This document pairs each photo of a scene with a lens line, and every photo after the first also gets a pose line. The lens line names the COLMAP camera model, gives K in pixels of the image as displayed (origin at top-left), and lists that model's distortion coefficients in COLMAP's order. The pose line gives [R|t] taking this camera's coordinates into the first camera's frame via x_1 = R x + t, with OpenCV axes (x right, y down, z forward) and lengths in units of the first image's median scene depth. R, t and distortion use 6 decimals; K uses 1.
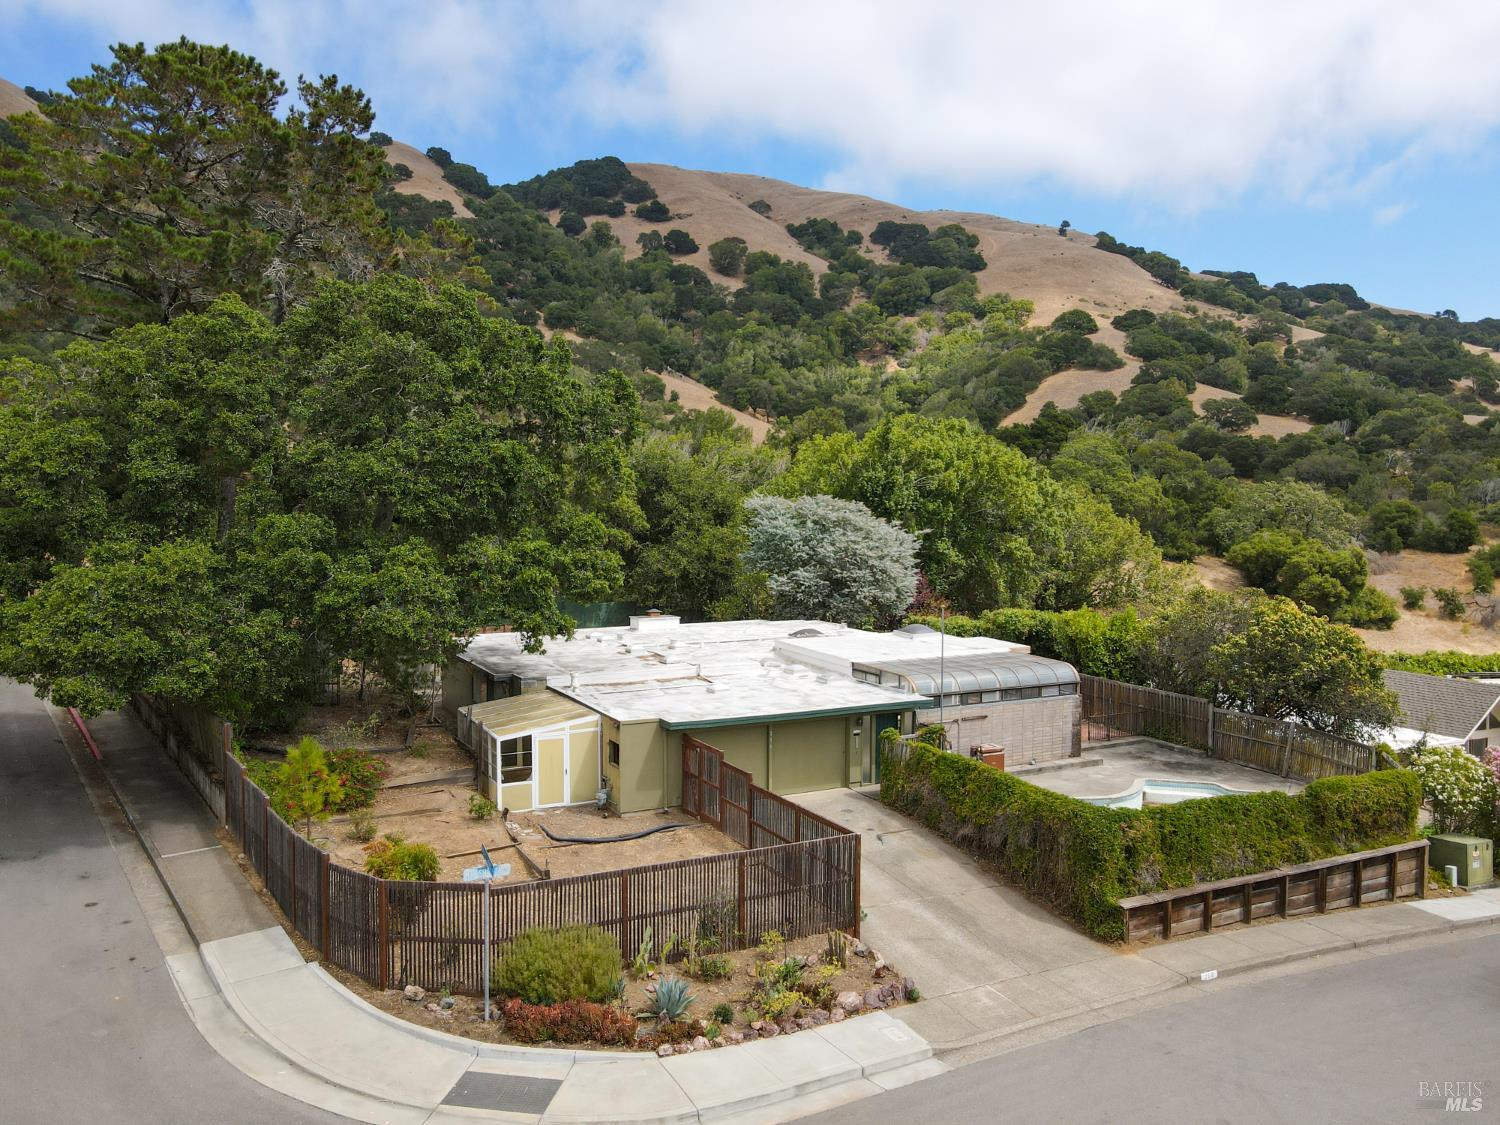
lens RADIAL K [[1102.5, 0, 748.1], [0, 1102.5, 559.1], [0, 0, 1]] dist [0.007485, 0.018246]
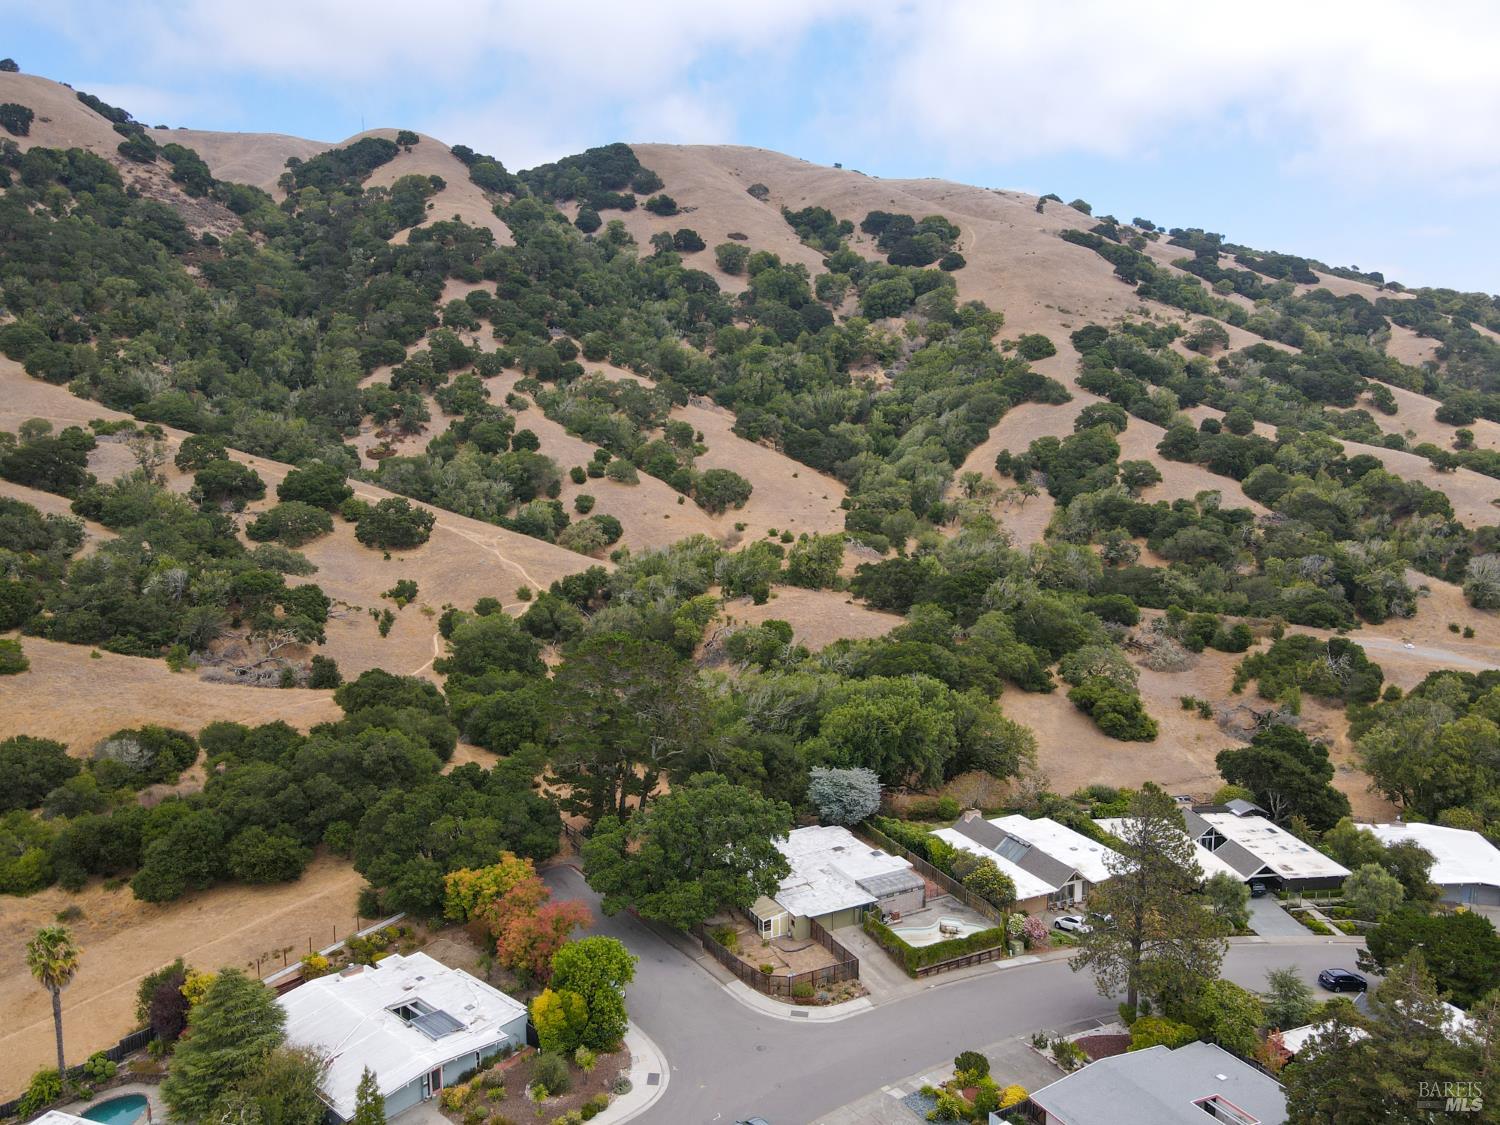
lens RADIAL K [[1102.5, 0, 748.1], [0, 1102.5, 559.1], [0, 0, 1]] dist [0.007485, 0.018246]
pose [[0.999928, -0.008625, 0.008304, -0.016038], [0.007873, 0.996202, 0.086712, -0.075681], [-0.009020, -0.086640, 0.996199, -0.144029]]
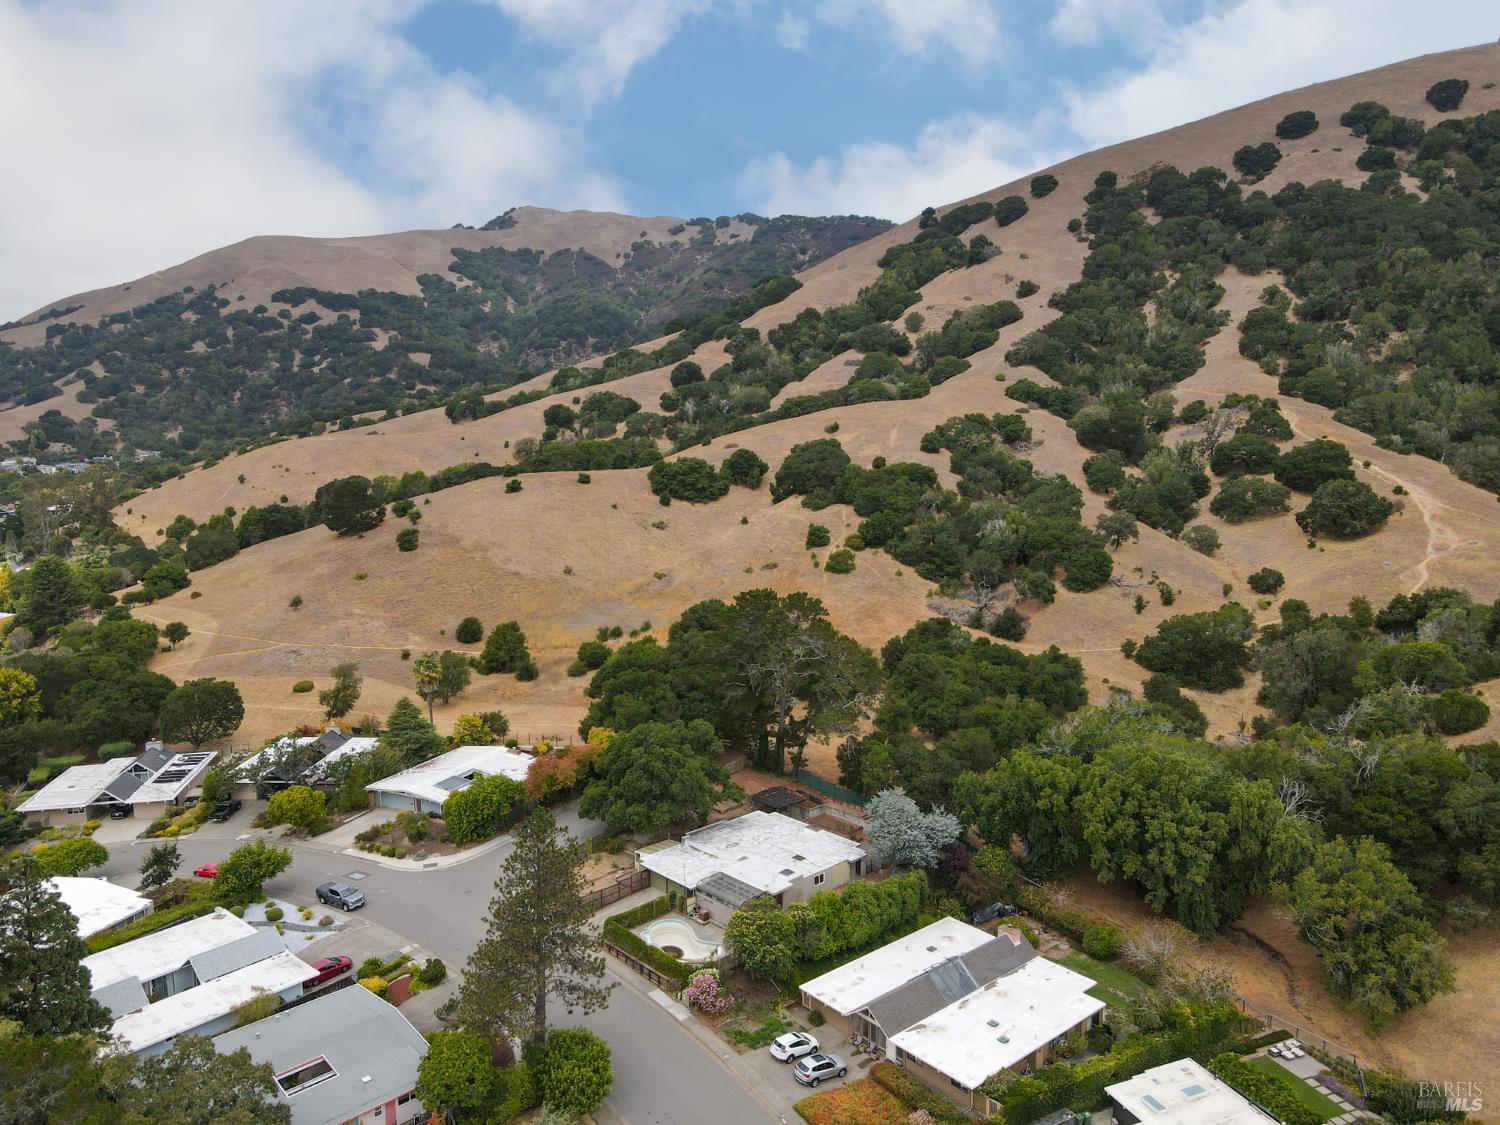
lens RADIAL K [[1102.5, 0, 748.1], [0, 1102.5, 559.1], [0, 0, 1]] dist [0.007485, 0.018246]
pose [[0.267515, 0.133064, -0.954321, 0.200816], [-0.031204, 0.991096, 0.129444, -0.080484], [0.963048, -0.004850, 0.269285, 0.014446]]
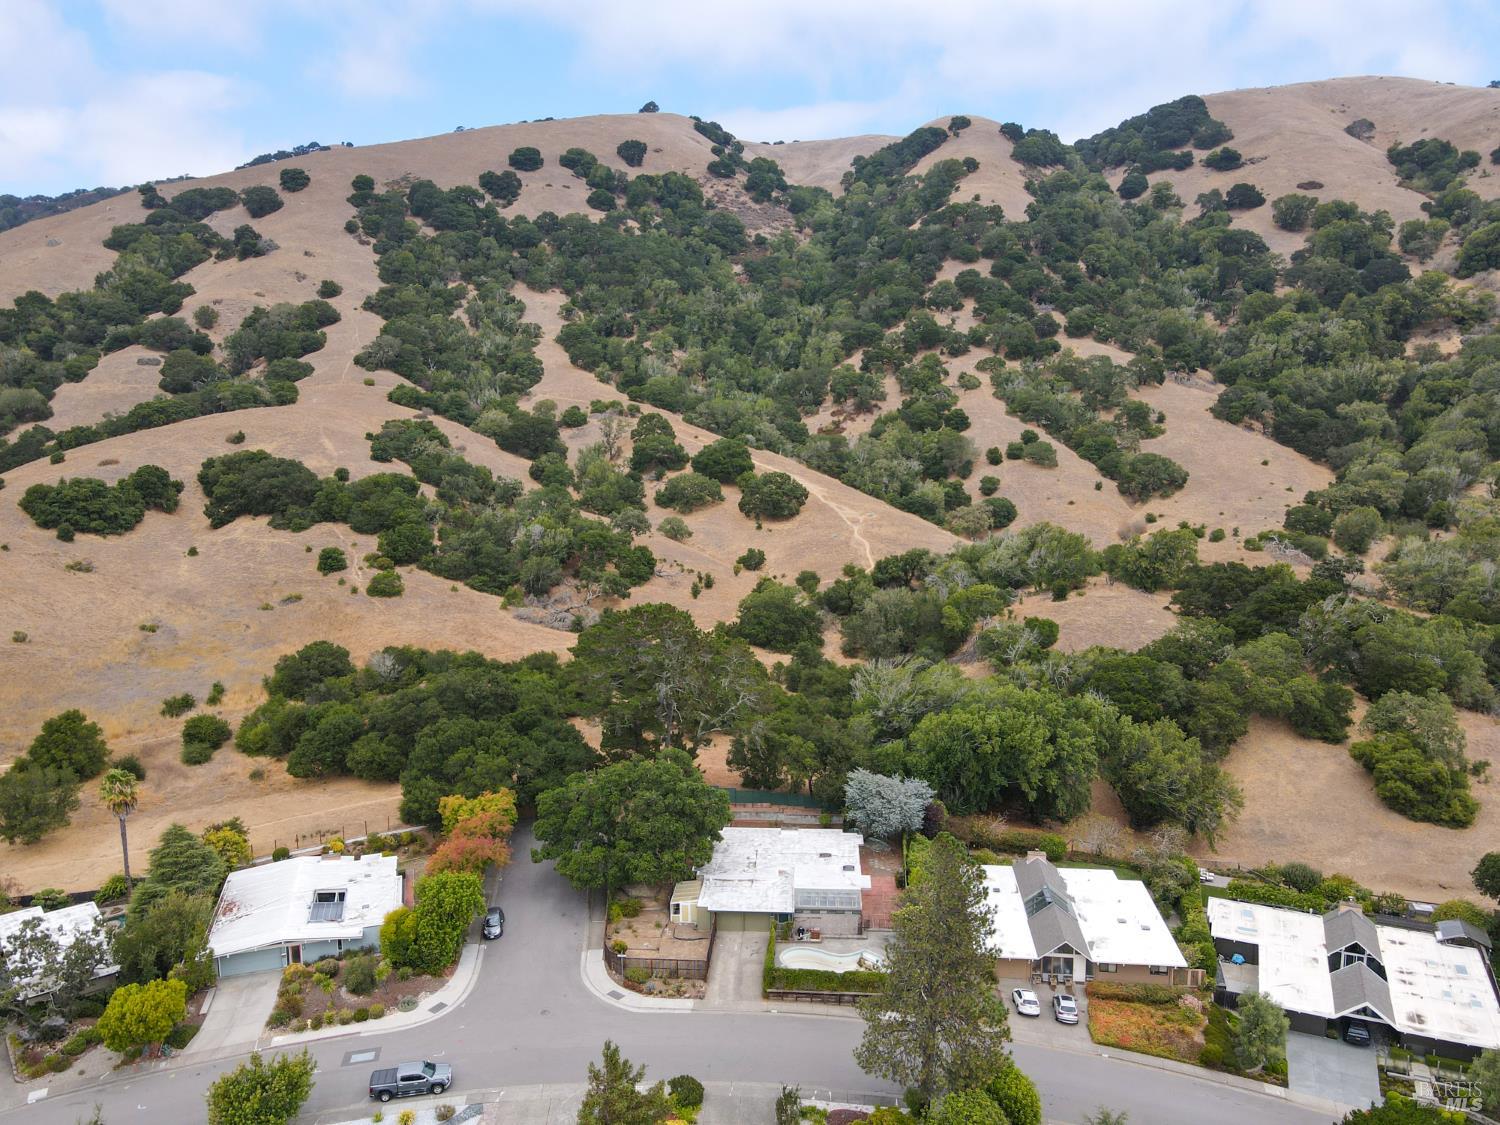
lens RADIAL K [[1102.5, 0, 748.1], [0, 1102.5, 559.1], [0, 0, 1]] dist [0.007485, 0.018246]
pose [[0.855992, 0.064873, -0.512902, 0.099734], [-0.012179, 0.994351, 0.105442, -0.075602], [0.516845, -0.084011, 0.851947, -0.106466]]
